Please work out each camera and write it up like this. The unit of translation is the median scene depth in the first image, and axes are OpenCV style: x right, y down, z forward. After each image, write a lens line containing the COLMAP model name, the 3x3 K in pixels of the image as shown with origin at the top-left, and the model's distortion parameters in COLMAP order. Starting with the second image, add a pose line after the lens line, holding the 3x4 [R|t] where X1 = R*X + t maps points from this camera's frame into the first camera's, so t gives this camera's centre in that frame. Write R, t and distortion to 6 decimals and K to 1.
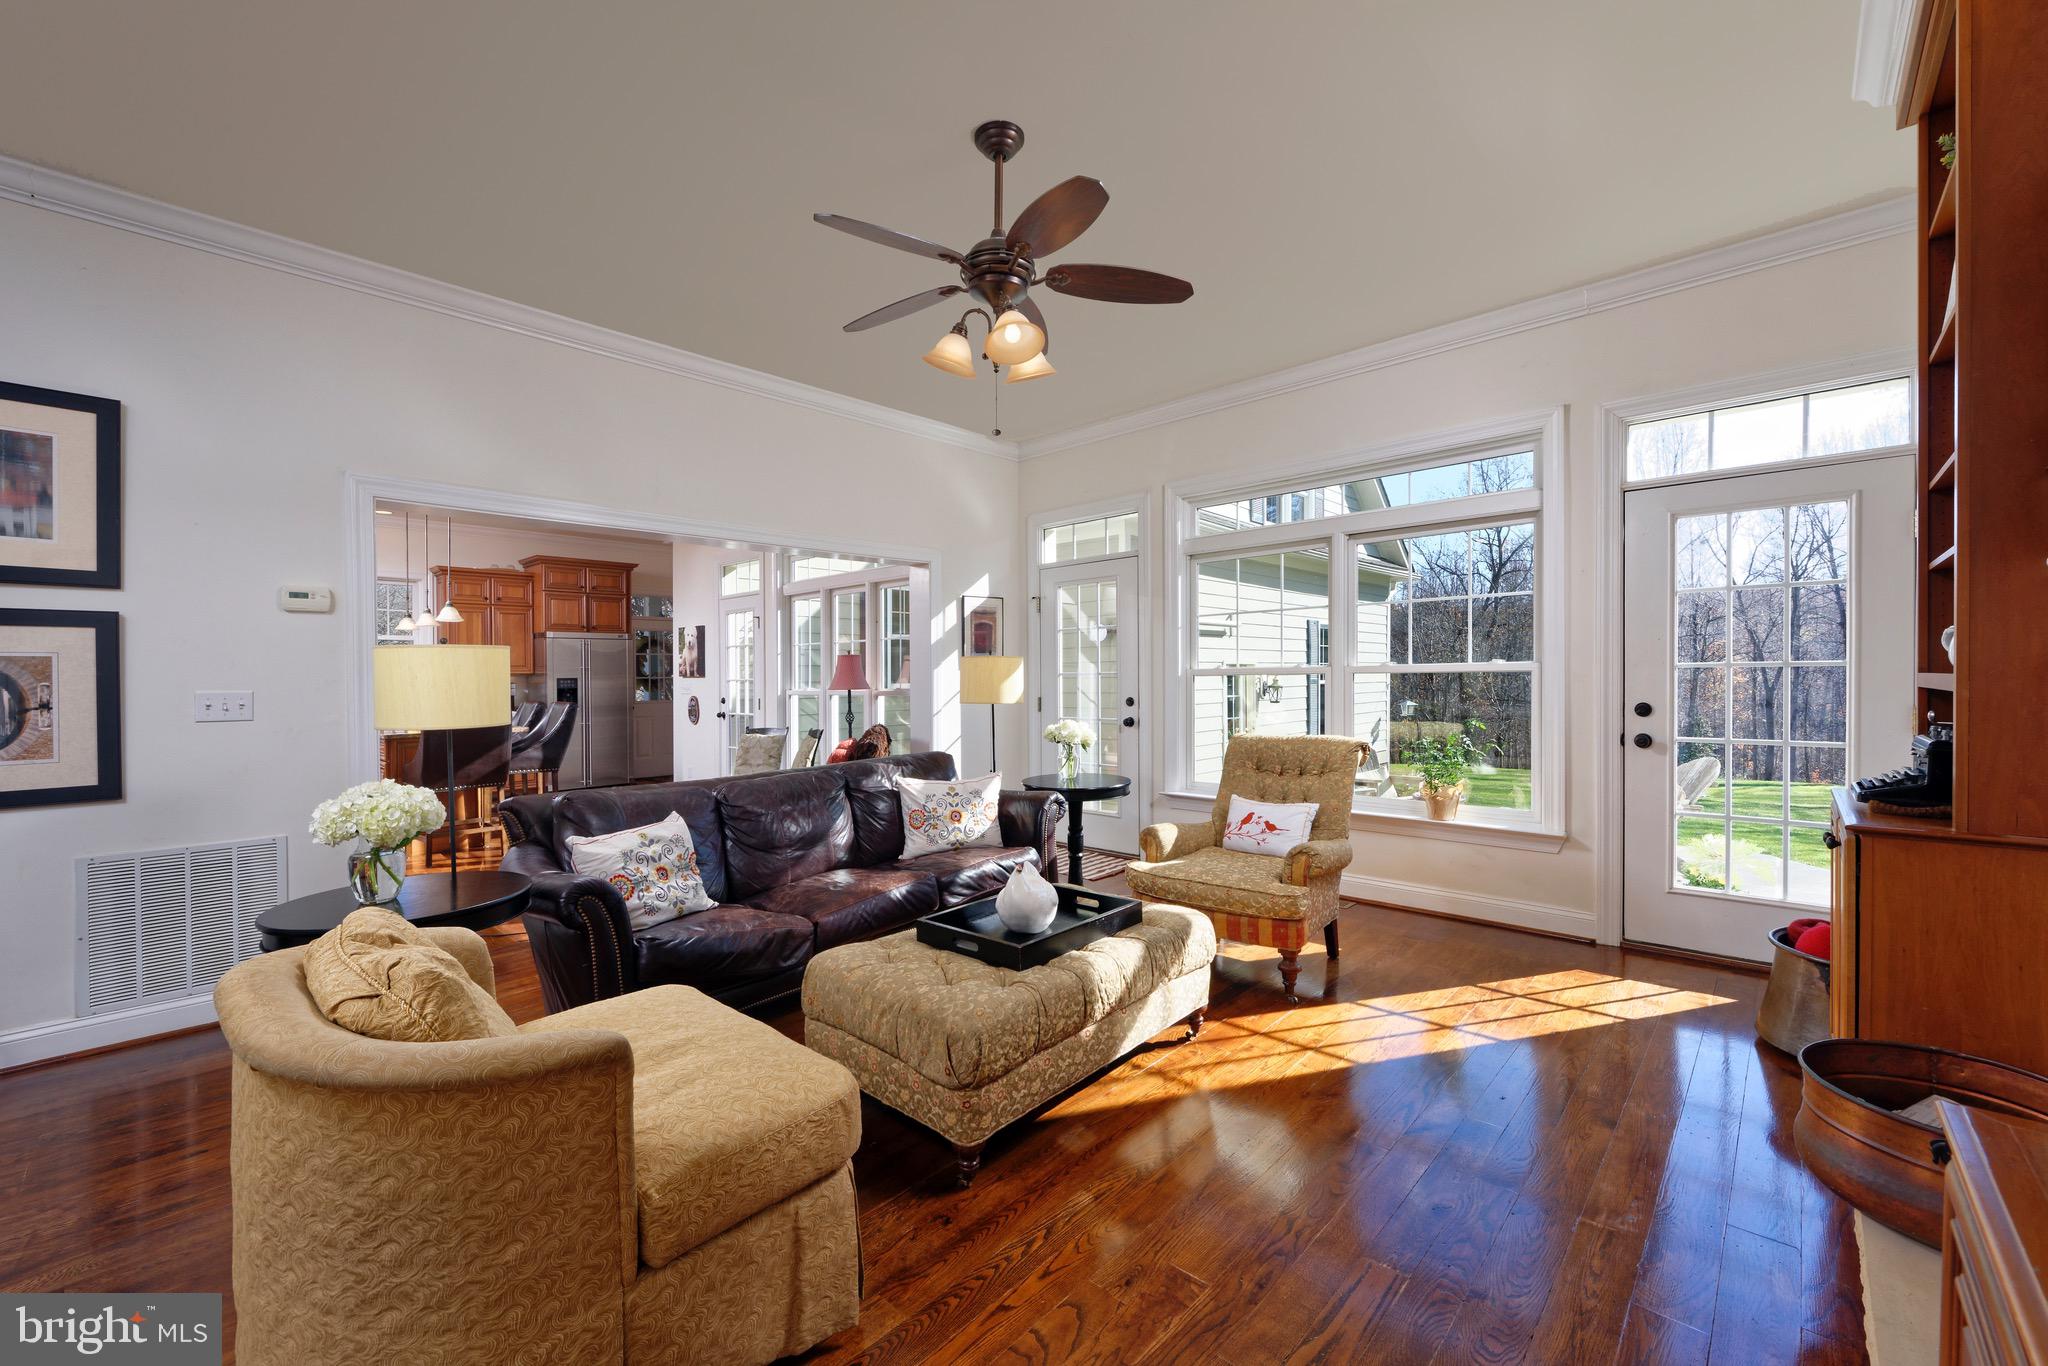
lens RADIAL K [[814.1, 0, 1008.0], [0, 814.1, 678.4], [0, 0, 1]] dist [-0.003084, -0.000418]
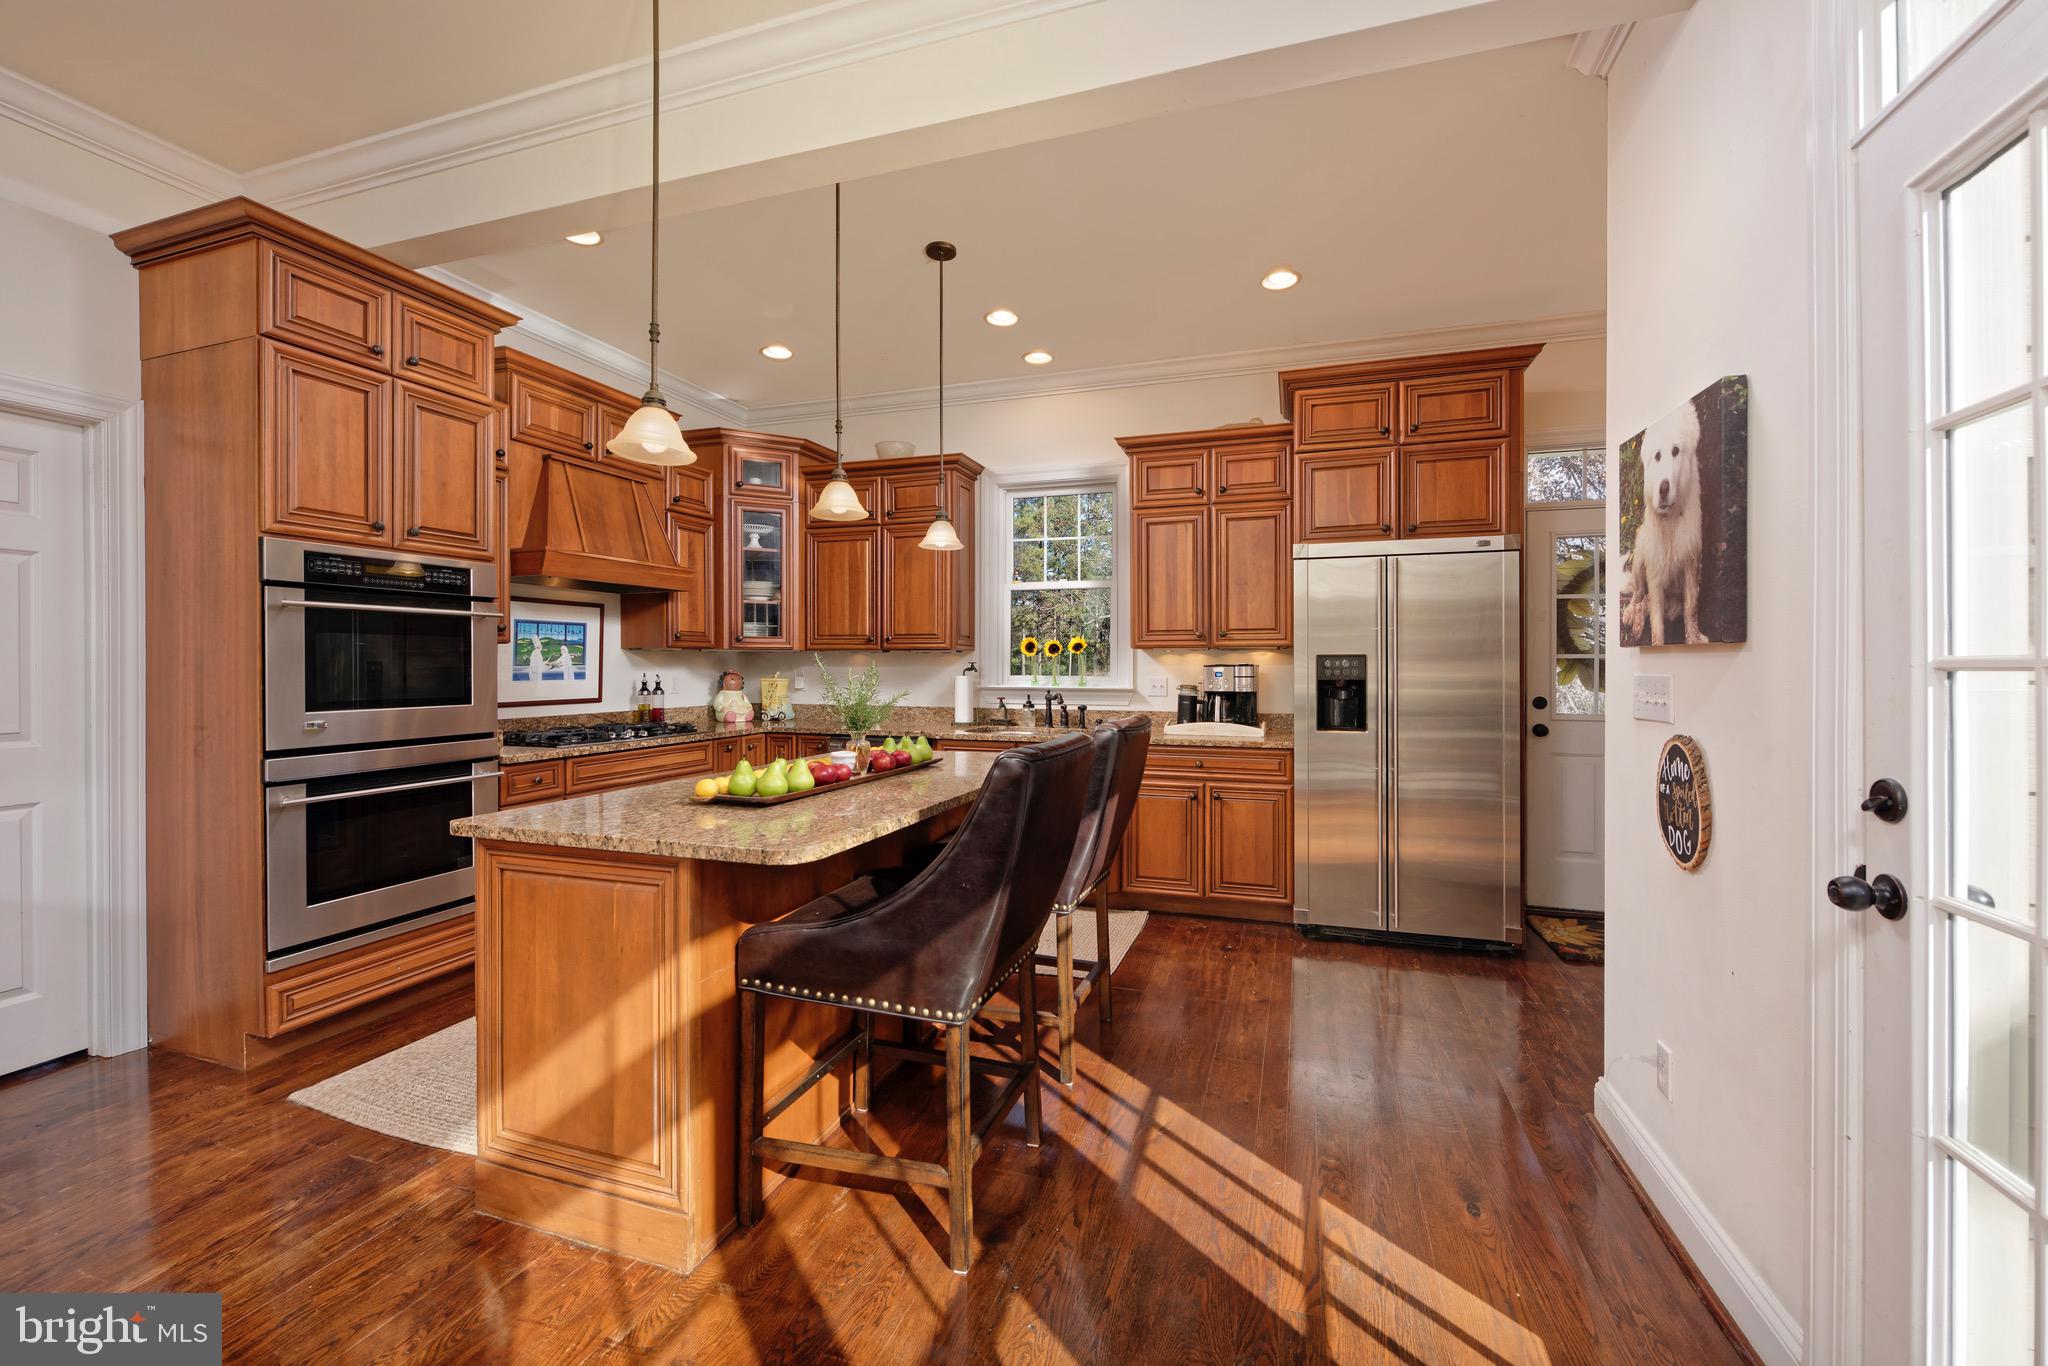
lens RADIAL K [[796.0, 0, 1050.2], [0, 796.0, 673.4], [0, 0, 1]] dist [-0.002740, -0.000423]
pose [[0.445640, 0.013422, -0.895112, -0.272861], [0.002809, 0.999862, 0.016391, 0.001633], [0.895208, -0.009818, 0.445540, 0.755239]]
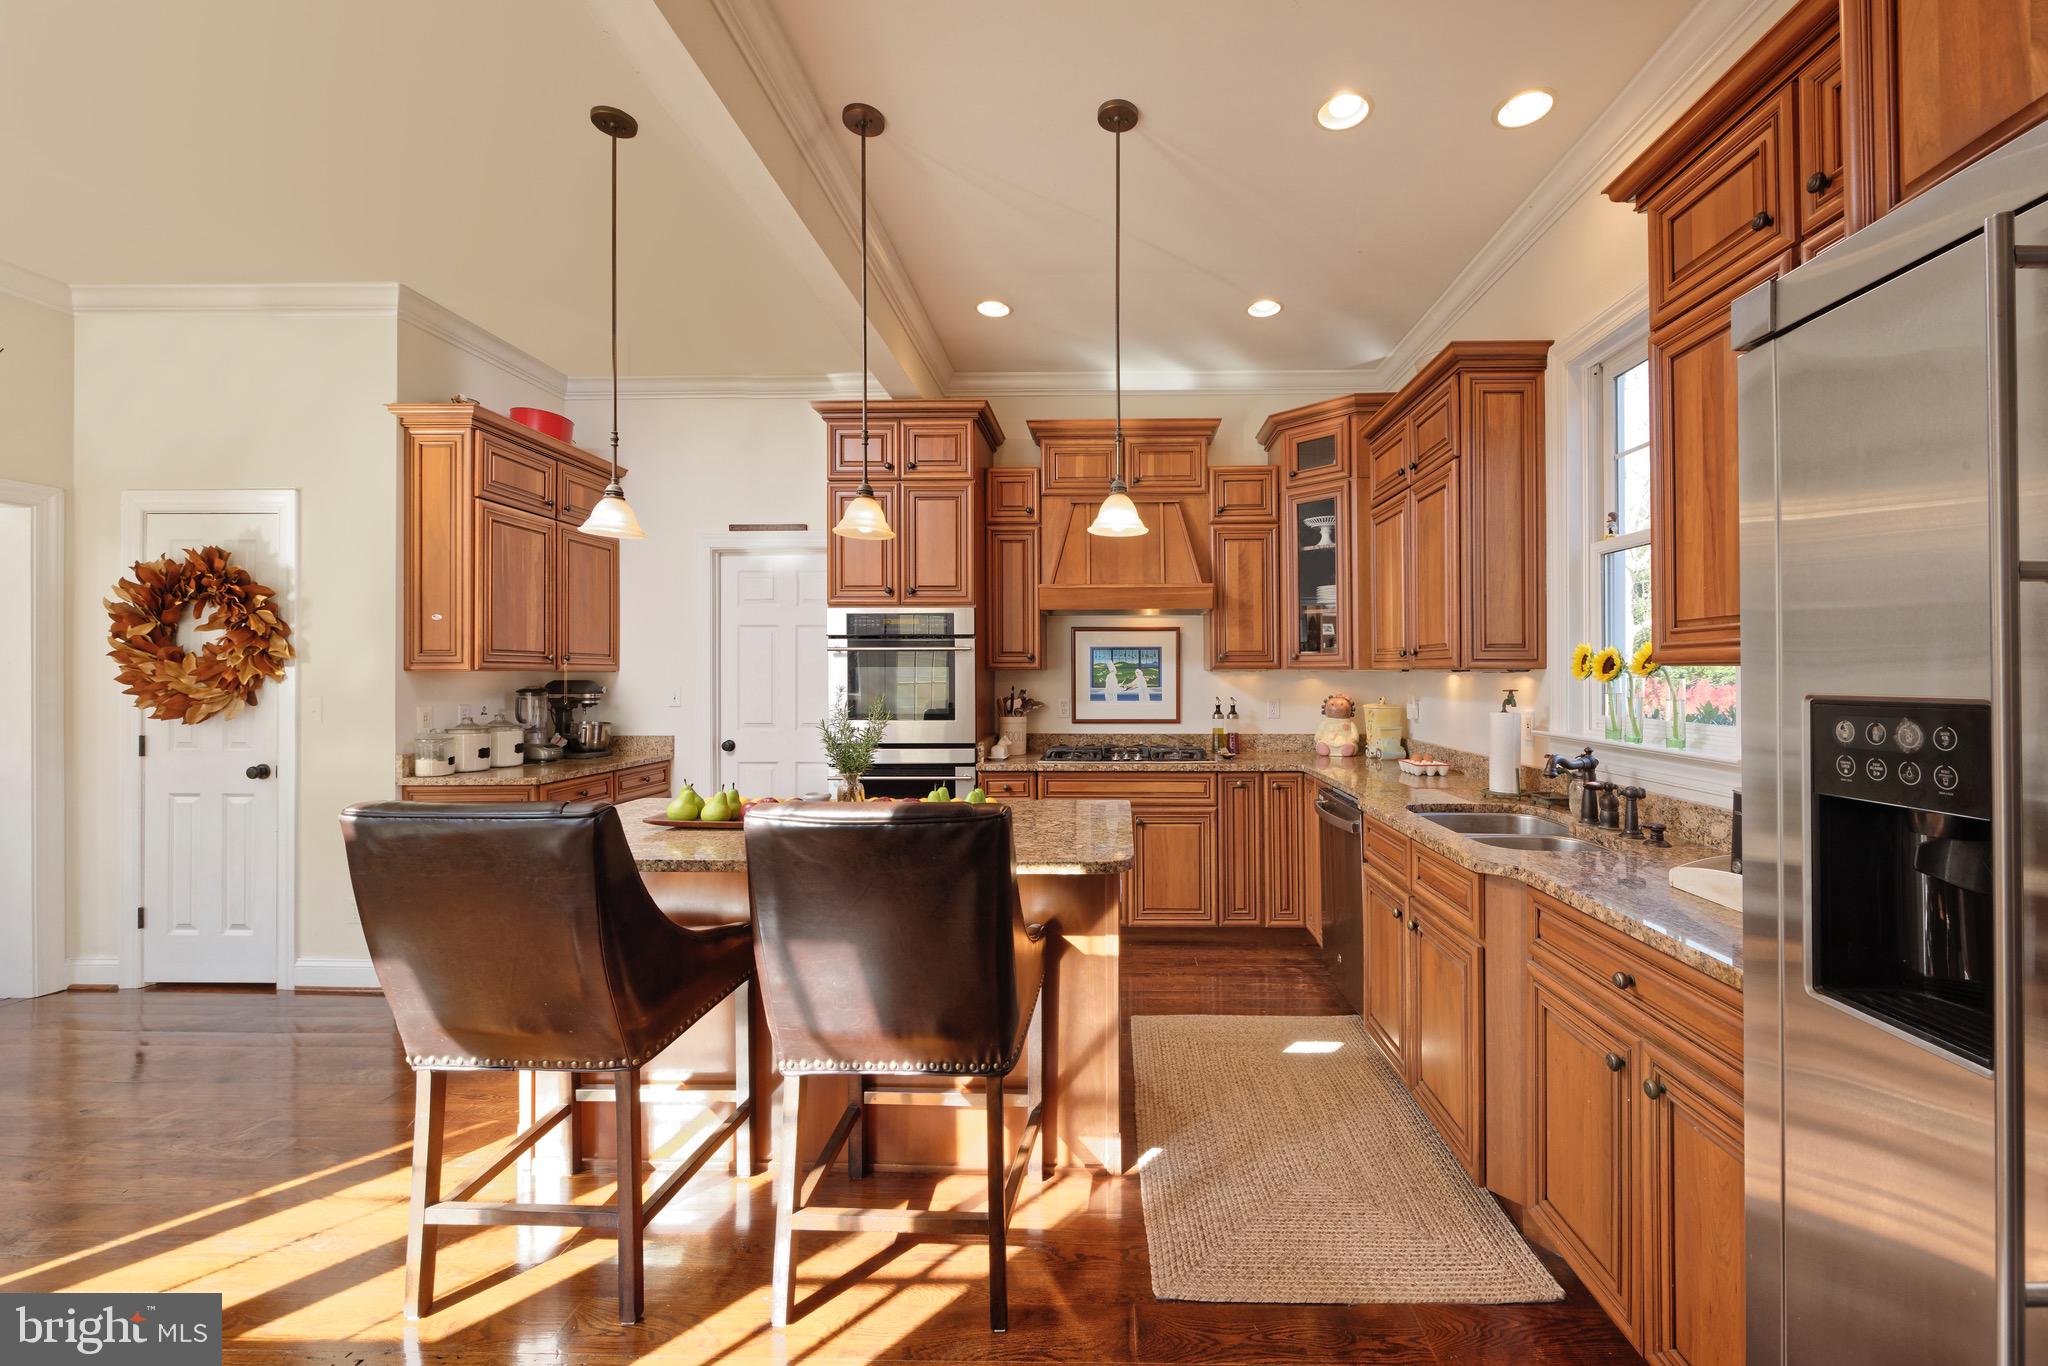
lens RADIAL K [[814.1, 0, 1008.0], [0, 814.1, 678.4], [0, 0, 1]] dist [-0.003084, -0.000418]
pose [[-0.737529, 0.006174, -0.675287, -0.451498], [0.006940, 0.999975, 0.001563, -0.004592], [0.675279, -0.003534, -0.737554, 1.109921]]
